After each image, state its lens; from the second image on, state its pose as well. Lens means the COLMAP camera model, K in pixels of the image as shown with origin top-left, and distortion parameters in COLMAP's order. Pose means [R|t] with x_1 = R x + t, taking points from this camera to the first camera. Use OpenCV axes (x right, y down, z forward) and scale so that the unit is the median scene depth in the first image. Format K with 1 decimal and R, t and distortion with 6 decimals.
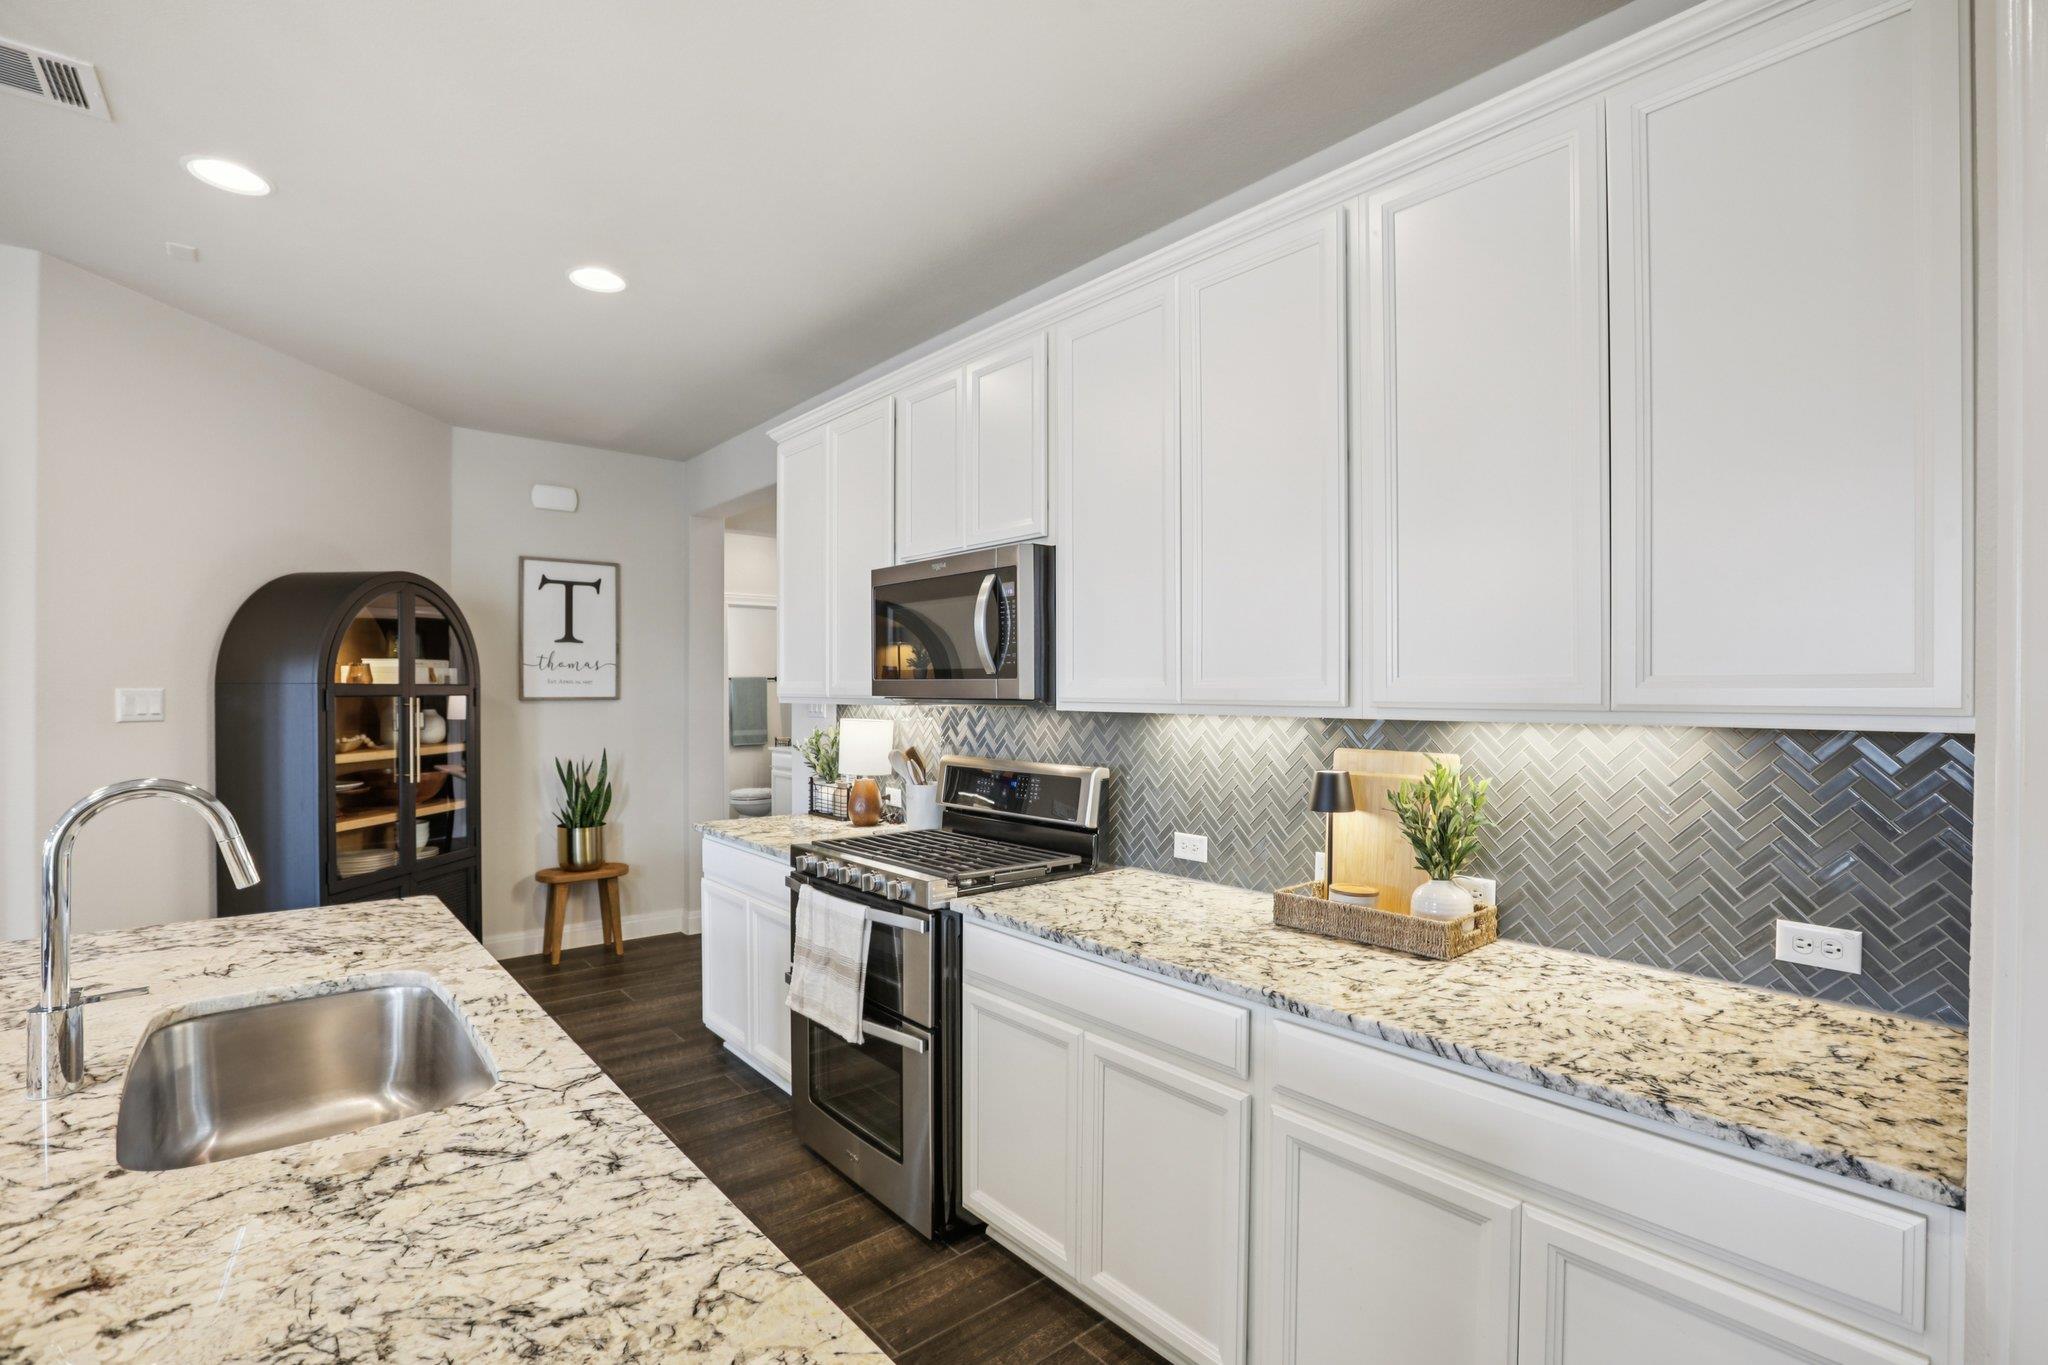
lens RADIAL K [[933.7, 0, 1037.6], [0, 933.7, 688.9], [0, 0, 1]] dist [-0.050941, 0.016404]
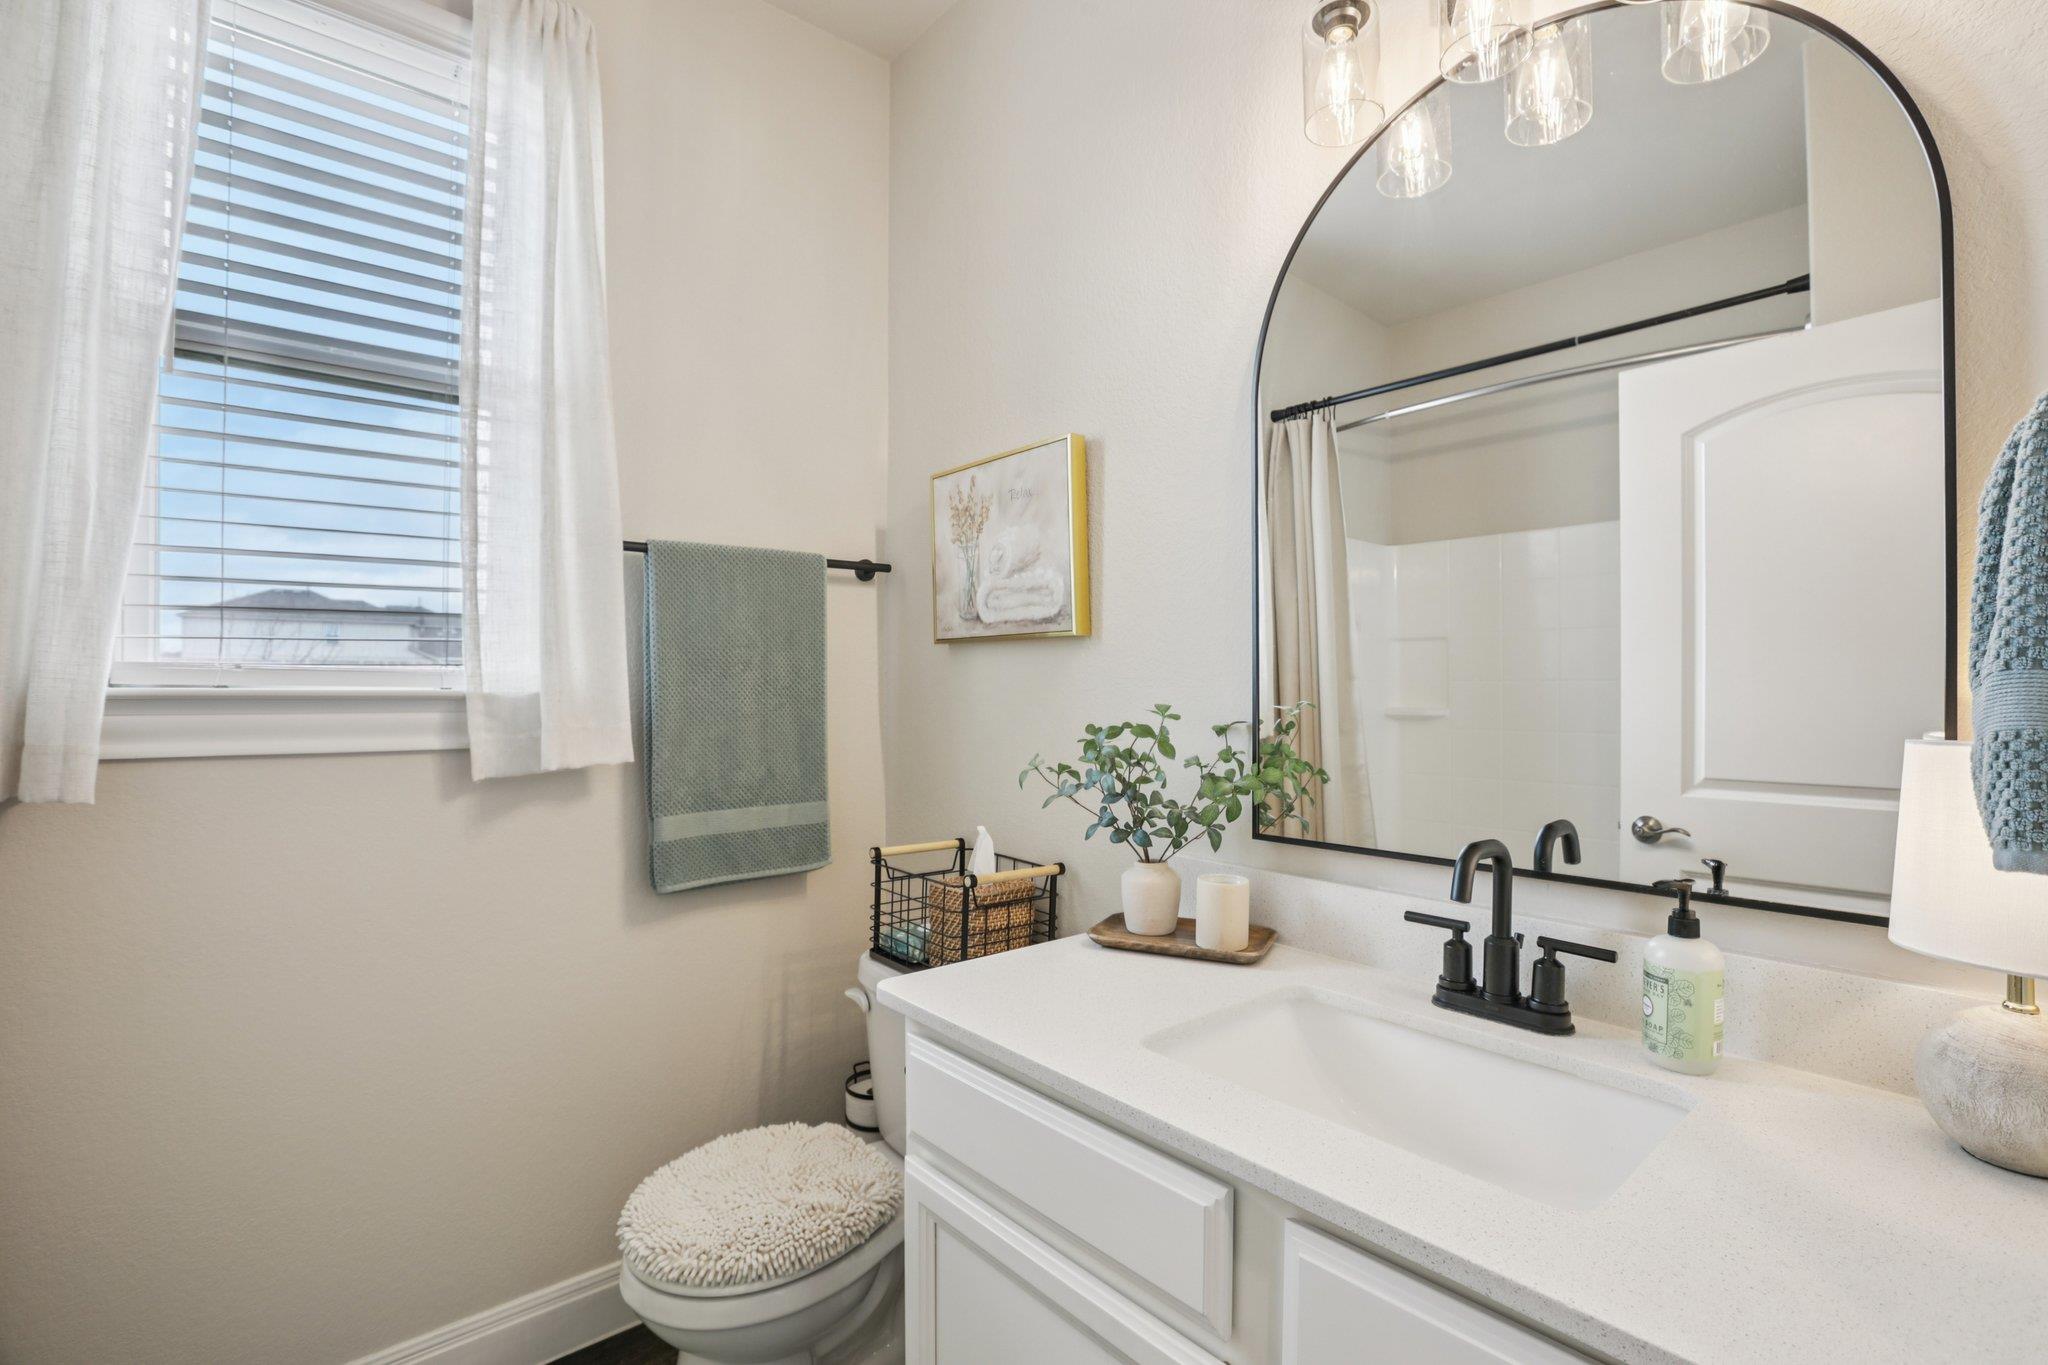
lens RADIAL K [[932.3, 0, 1036.6], [0, 932.3, 681.5], [0, 0, 1]] dist [-0.039063, 0.011068]
pose [[0.999981, -0.006139, -0.000307, -0.910288], [0.006138, 0.999977, -0.003035, 0.065049], [0.000325, 0.003033, 0.999995, 2.954168]]
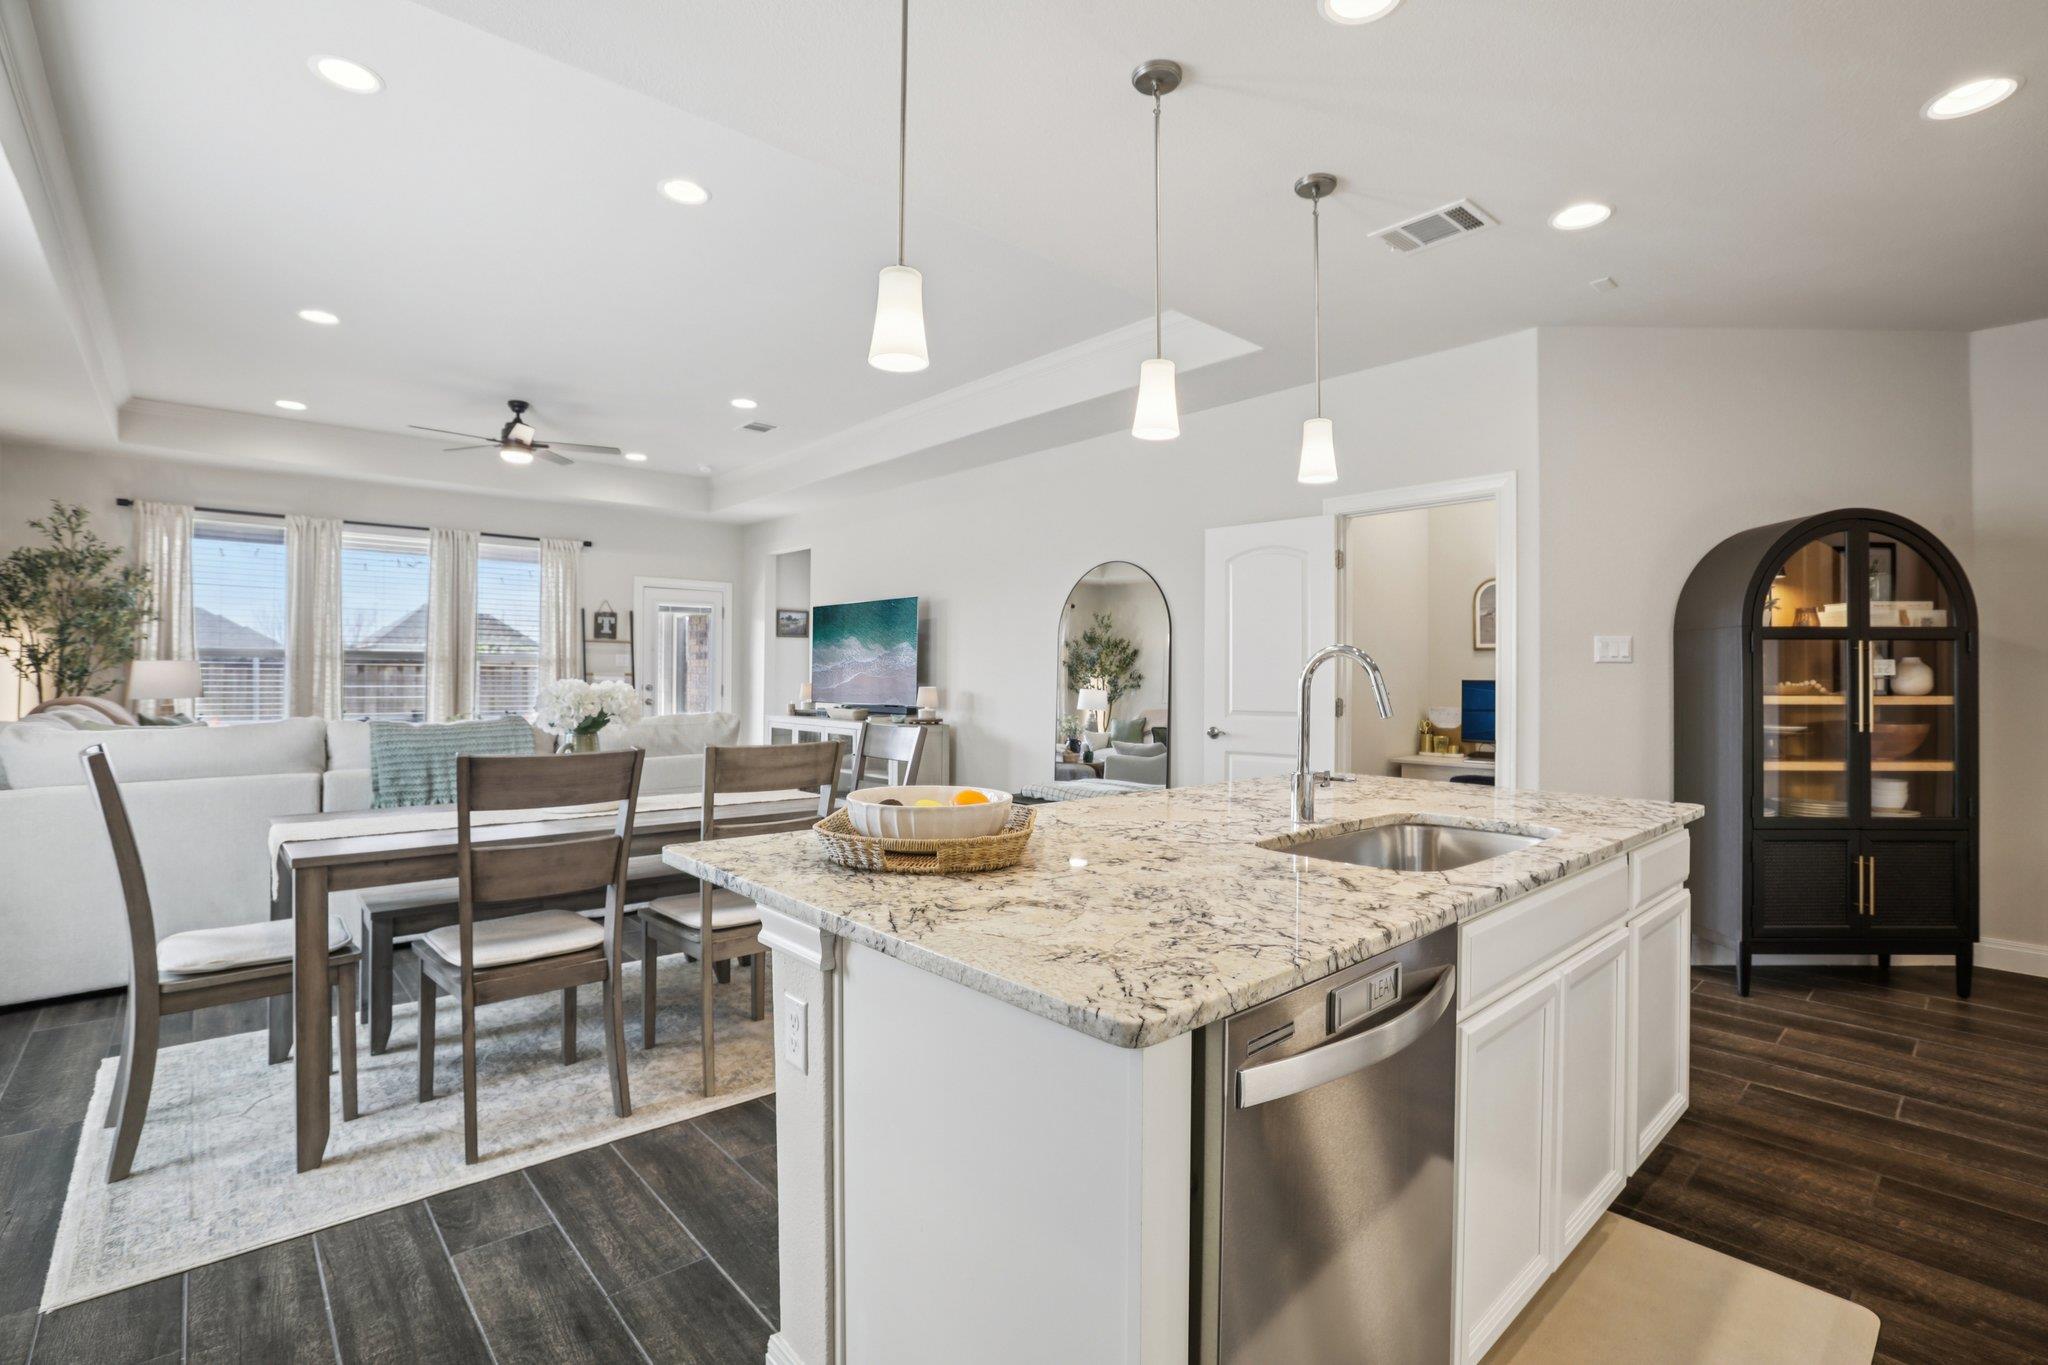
lens RADIAL K [[926.5, 0, 1034.9], [0, 926.5, 680.4], [0, 0, 1]] dist [-0.053519, 0.015600]
pose [[0.018752, -0.003807, -0.999817, 0.323689], [-0.001965, 0.999991, -0.003845, 0.082140], [0.999822, 0.002037, 0.018744, 0.198274]]
